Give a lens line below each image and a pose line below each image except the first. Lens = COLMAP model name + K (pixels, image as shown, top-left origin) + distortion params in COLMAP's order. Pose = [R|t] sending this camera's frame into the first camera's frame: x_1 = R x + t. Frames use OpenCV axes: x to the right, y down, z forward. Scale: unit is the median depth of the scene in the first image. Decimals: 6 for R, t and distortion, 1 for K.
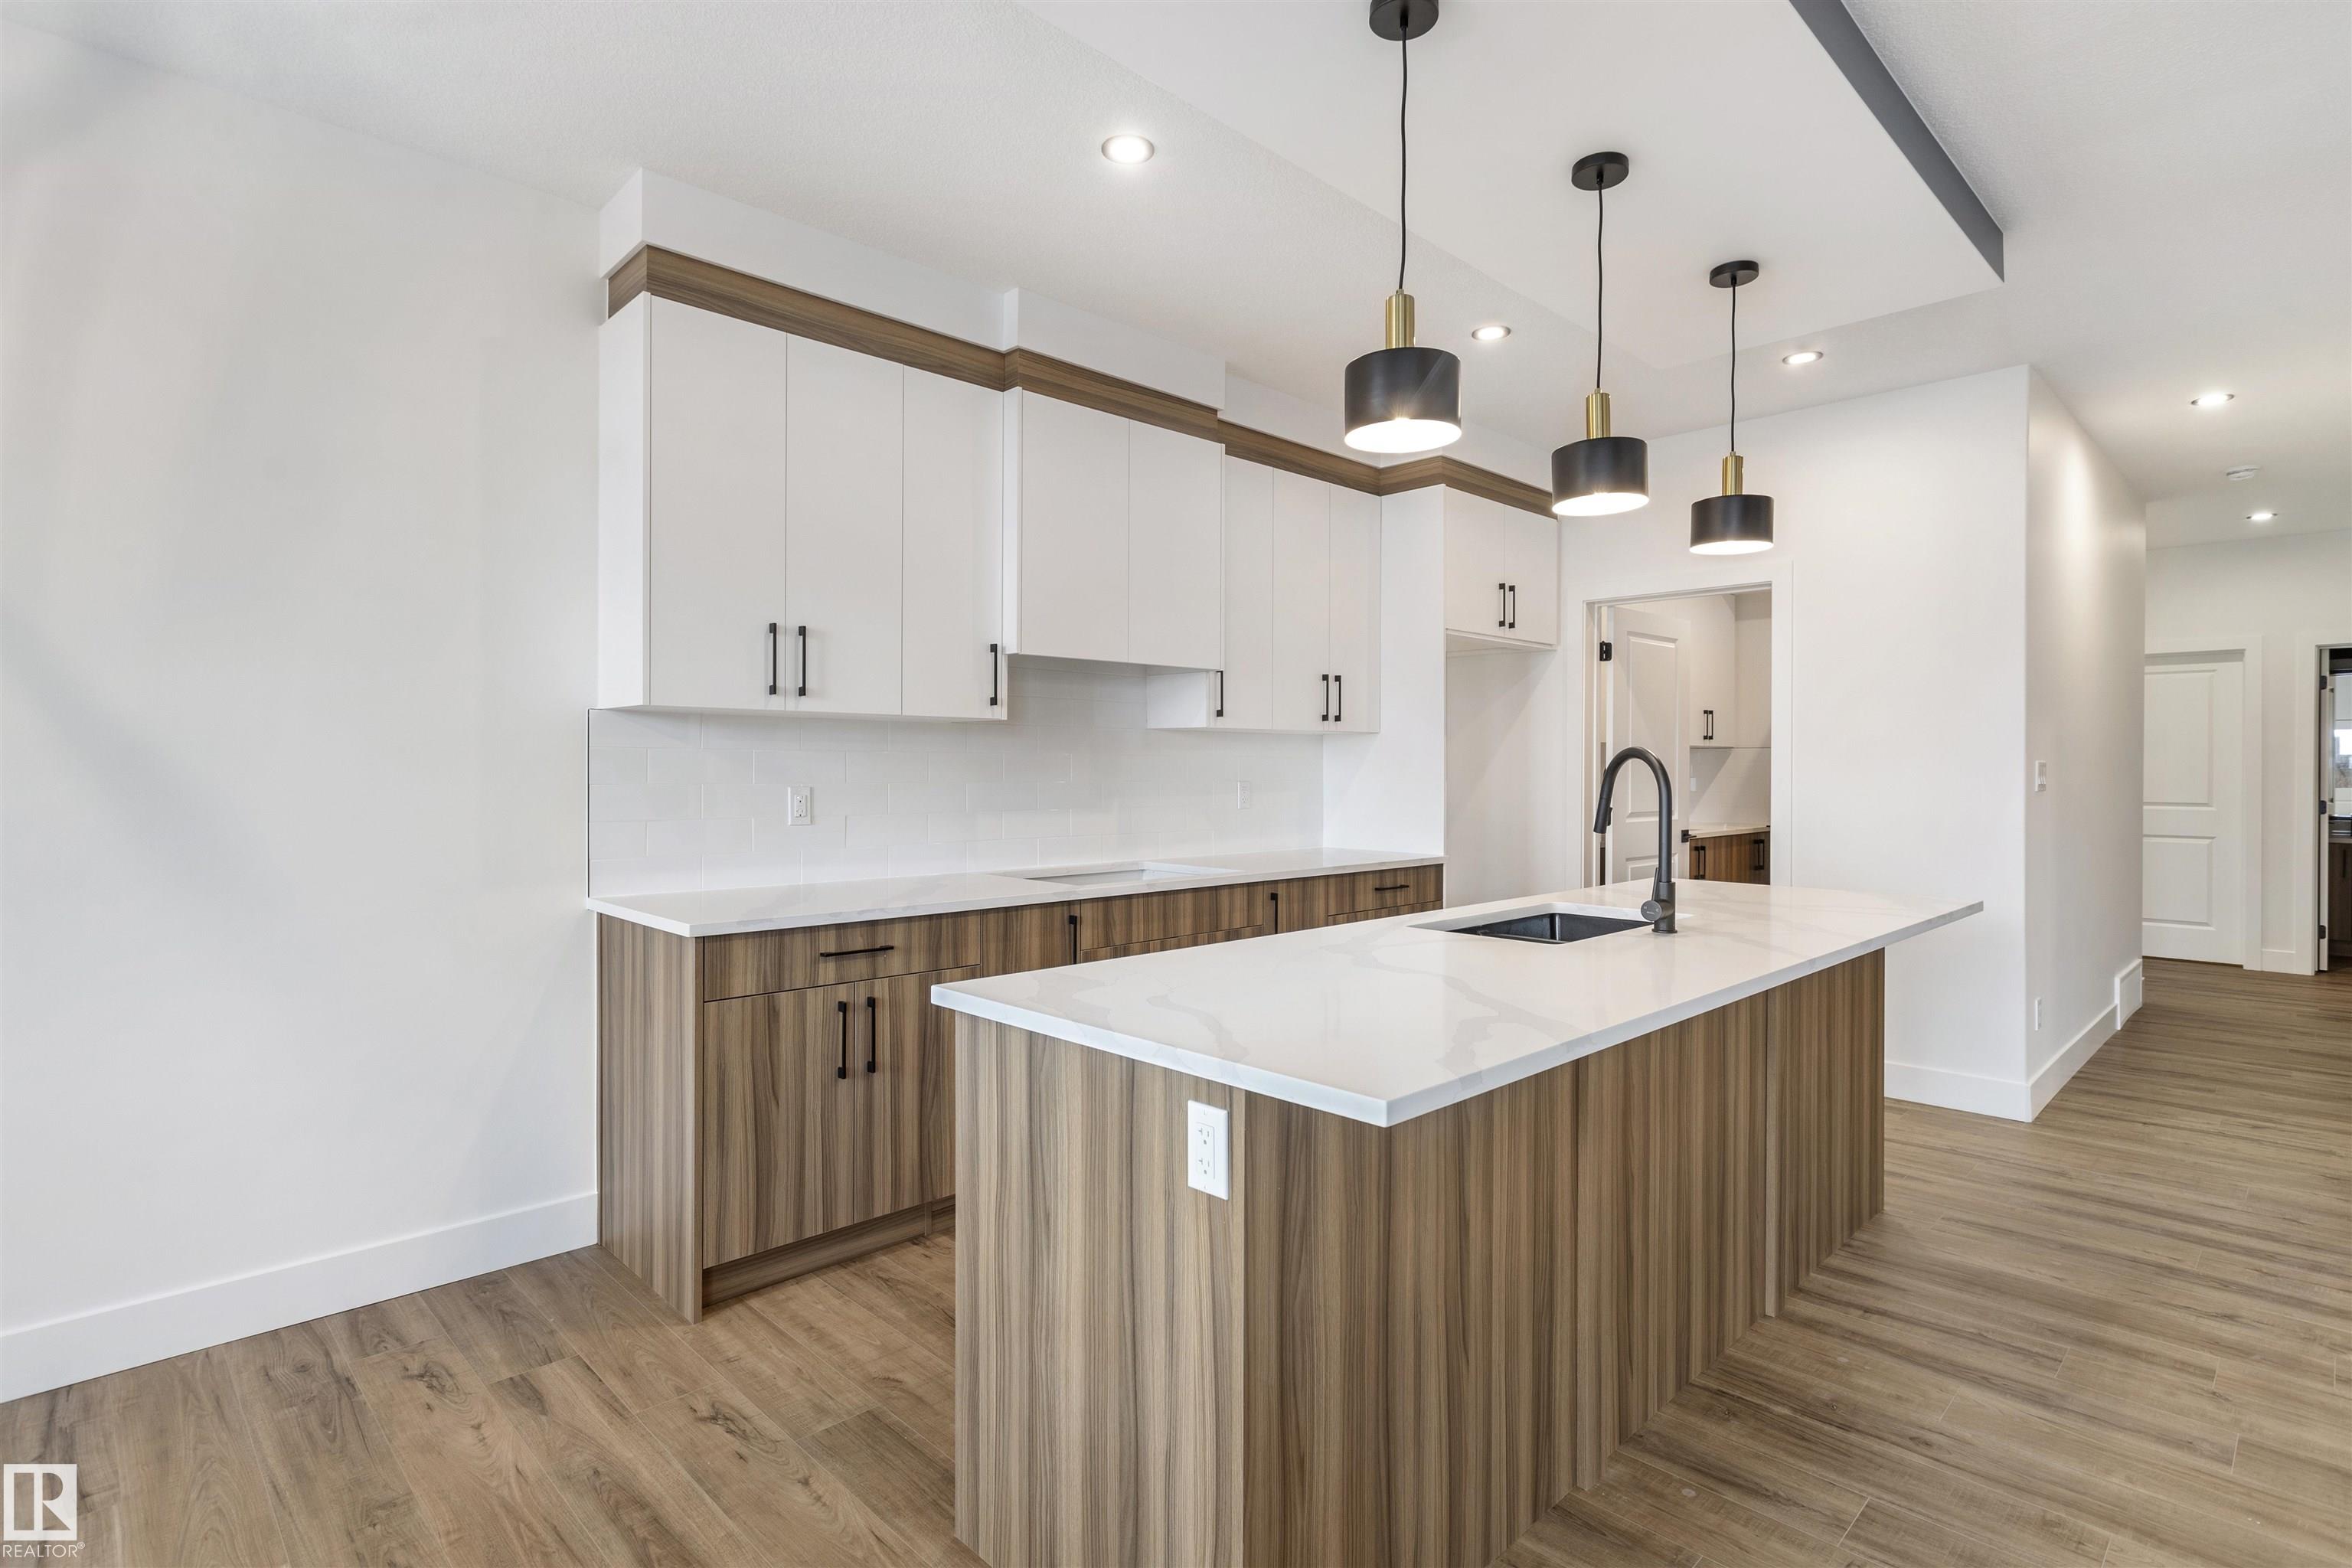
lens RADIAL K [[1139.6, 0, 1091.7], [0, 1139.6, 774.0], [0, 0, 1]] dist [-0.002458, 0.003640]
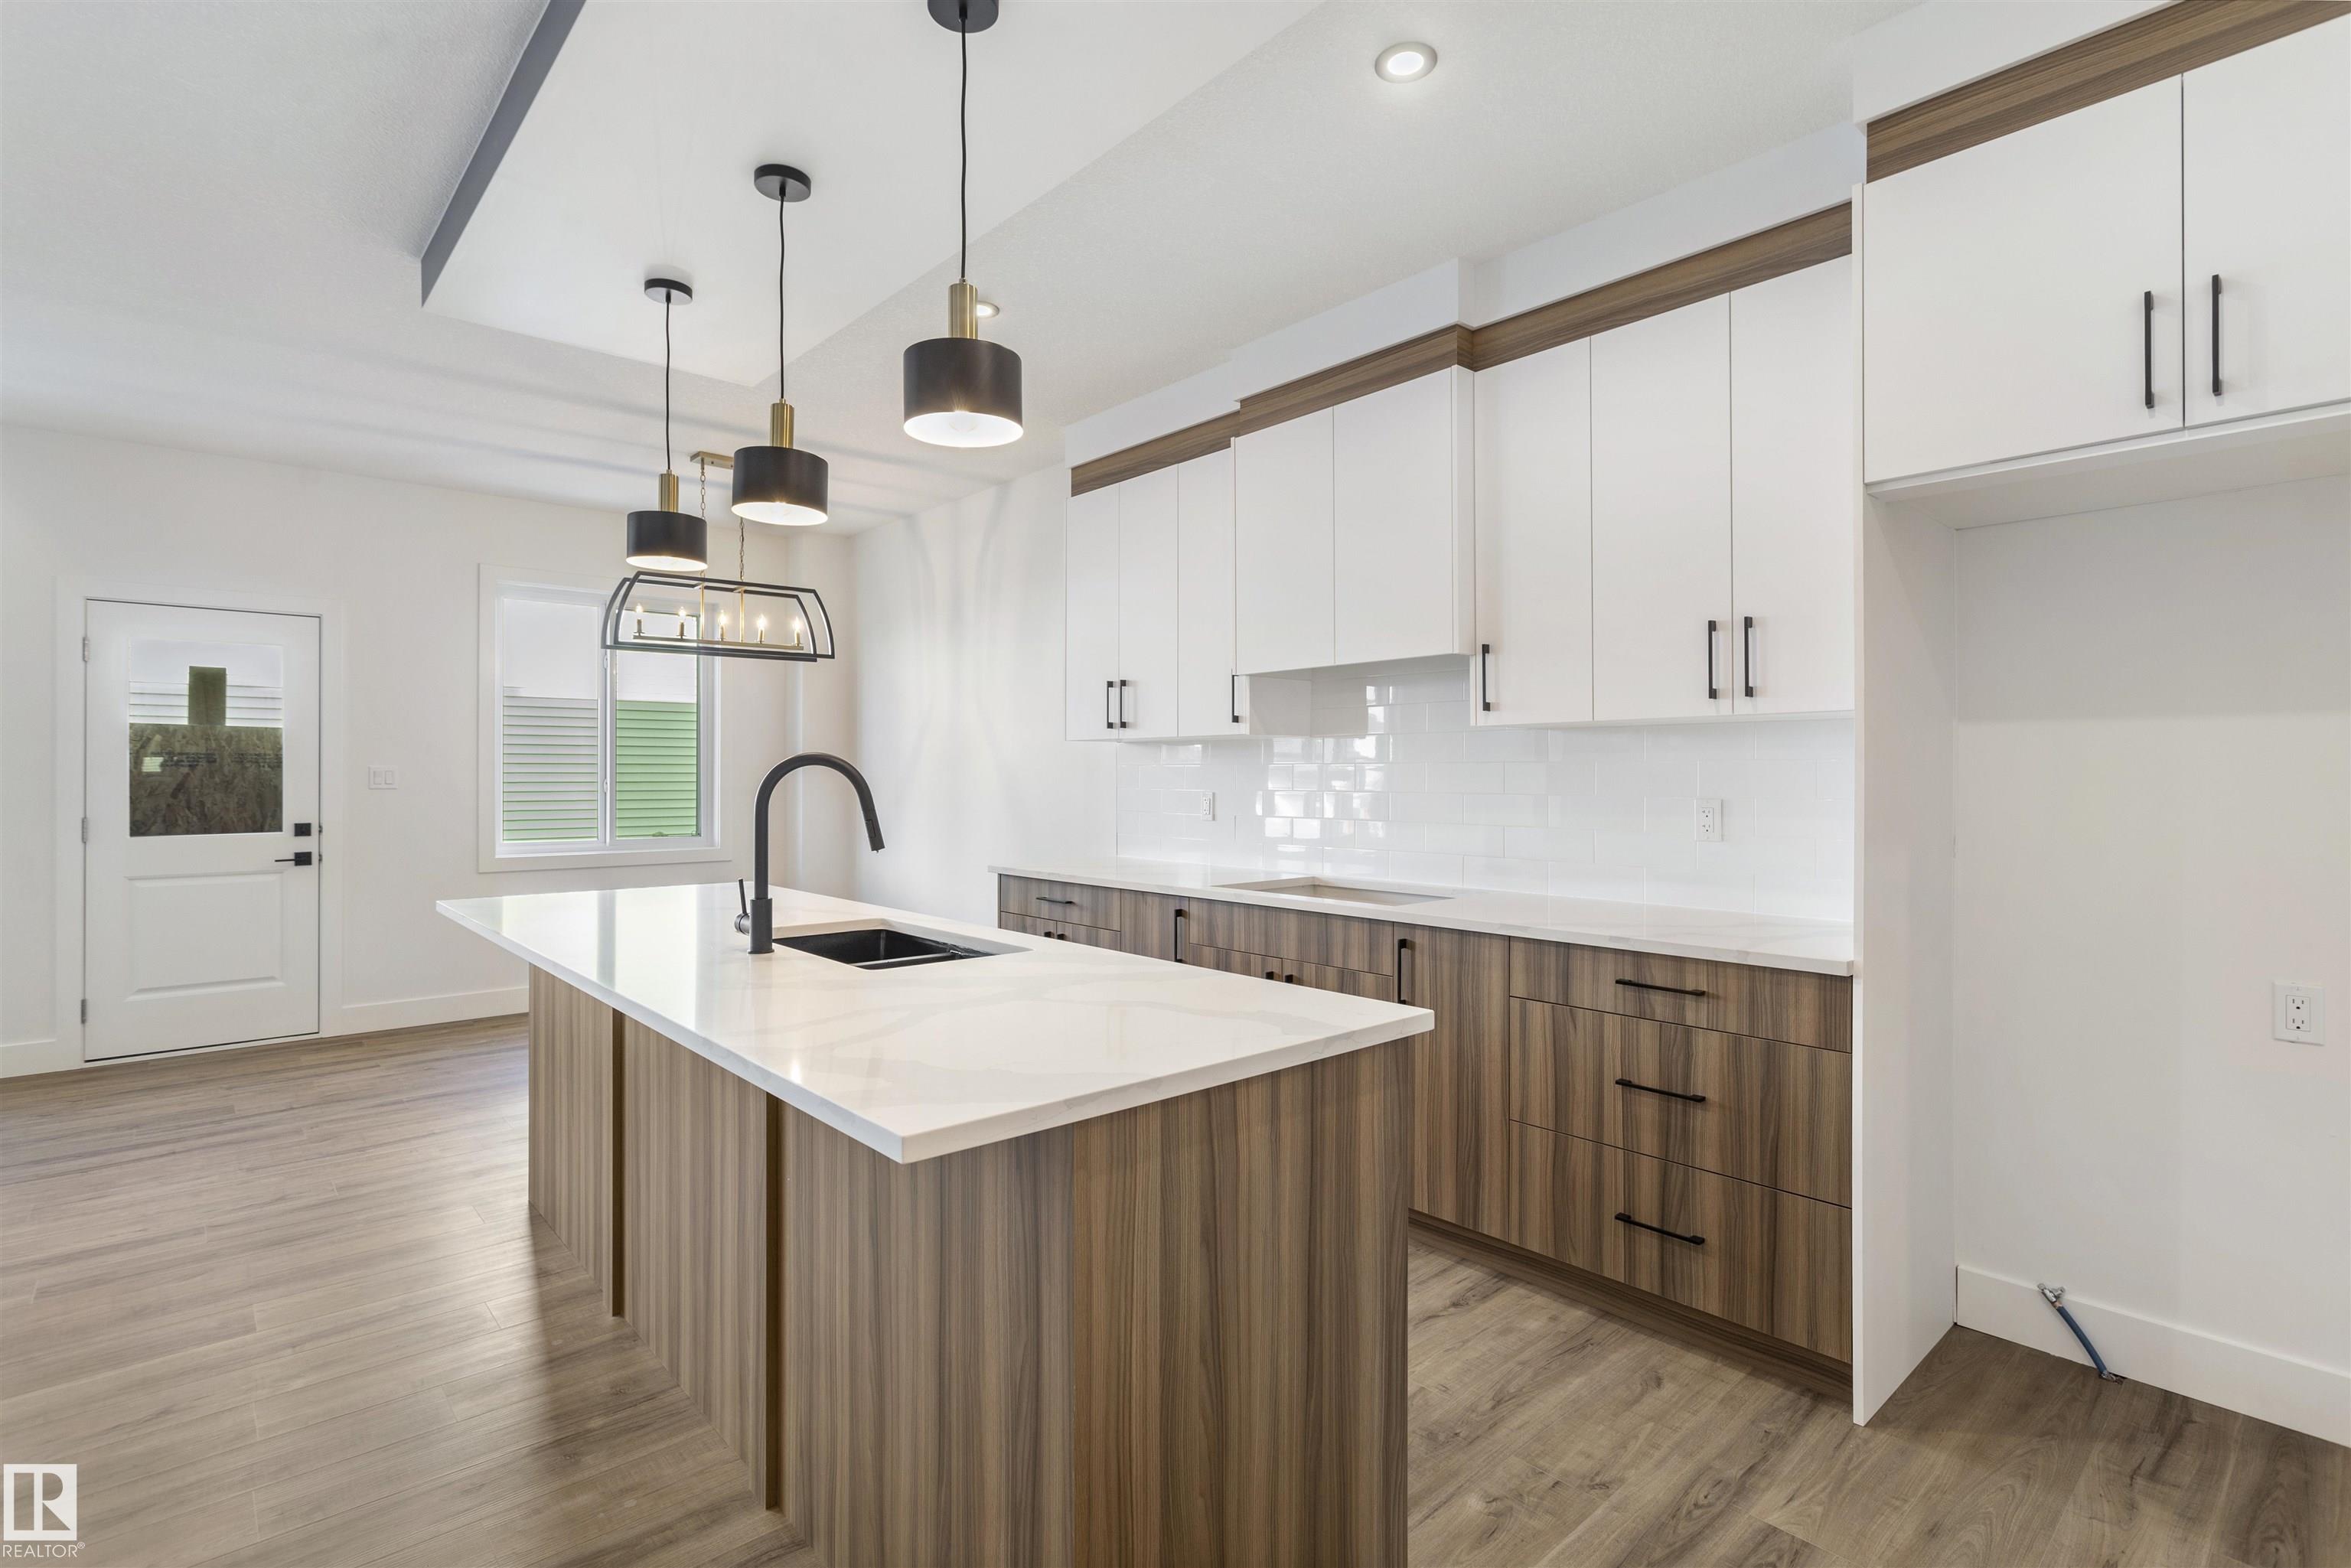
lens RADIAL K [[1139.1, 0, 1160.7], [0, 1139.1, 776.6], [0, 0, 1]] dist [-0.002458, 0.003640]
pose [[-0.018095, -0.002065, -0.999834, 0.974002], [-0.007712, 0.999968, -0.001926, -0.003851], [0.999807, 0.007676, -0.018110, 0.880136]]
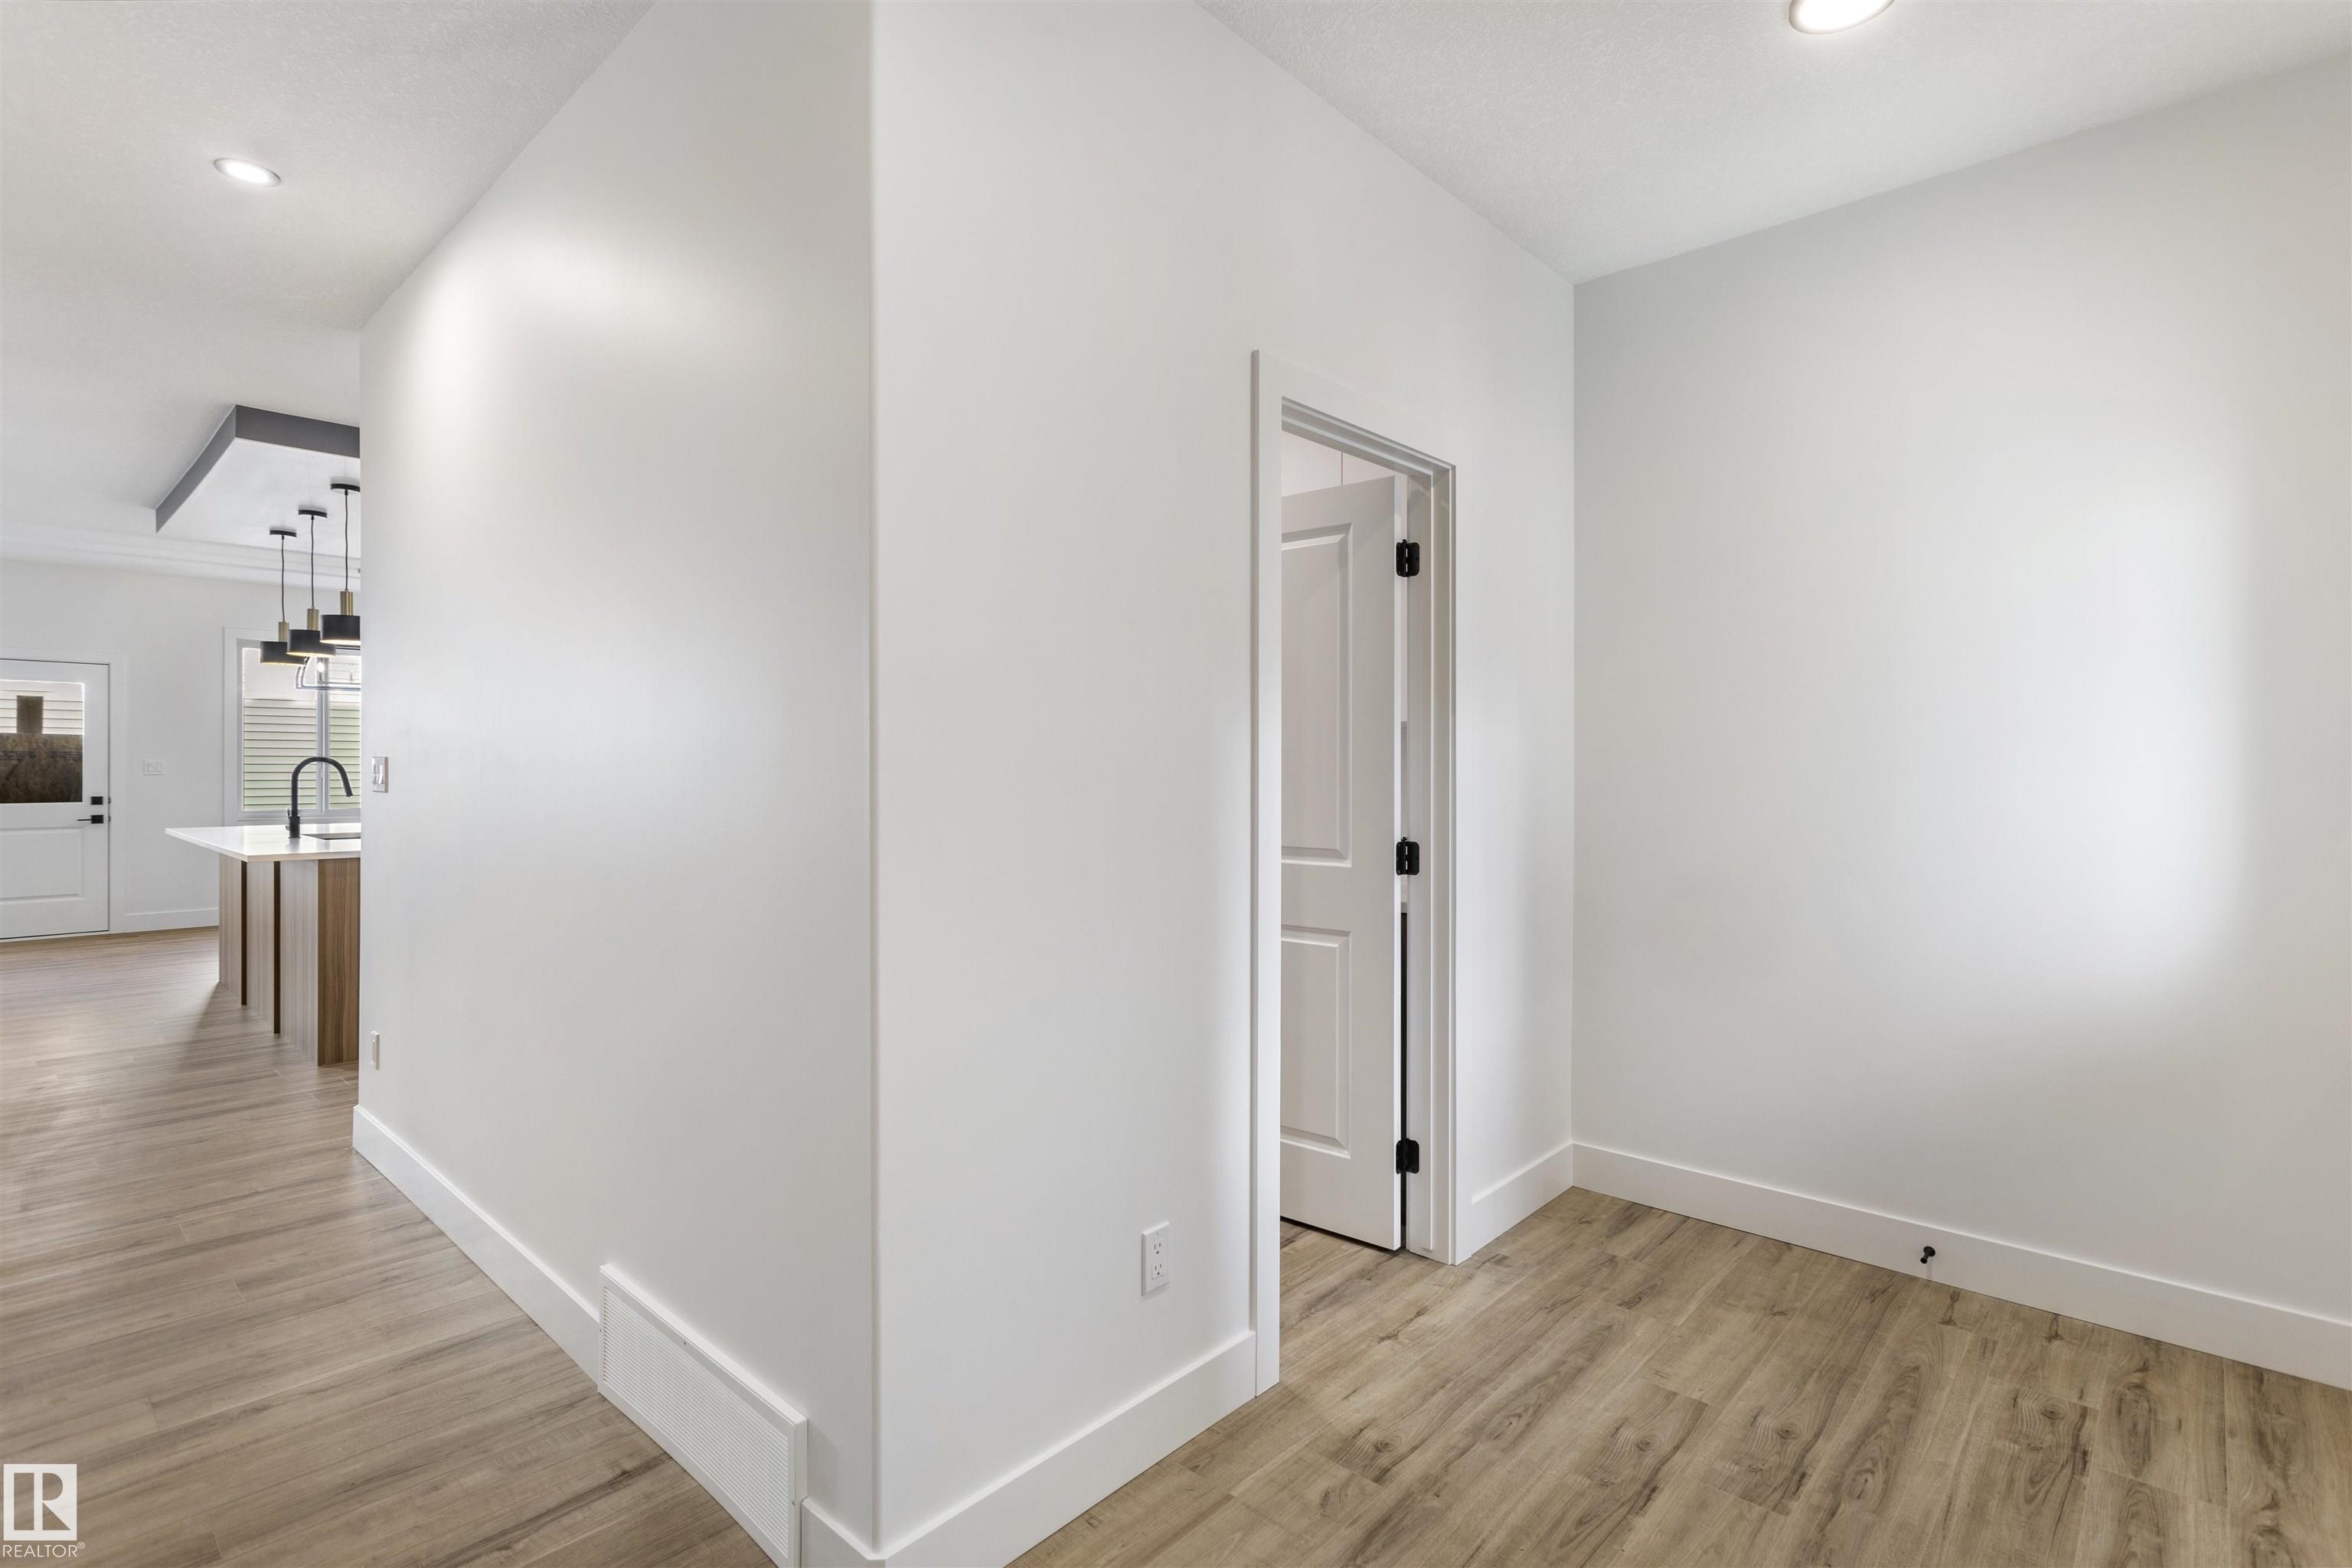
lens RADIAL K [[1139.6, 0, 1188.5], [0, 1139.6, 767.5], [0, 0, 1]] dist [-0.002458, 0.003640]
pose [[0.091167, -0.003656, -0.995829, 2.098877], [-0.007944, 0.999959, -0.004398, -0.003350], [0.995804, 0.008312, 0.091134, 1.796505]]
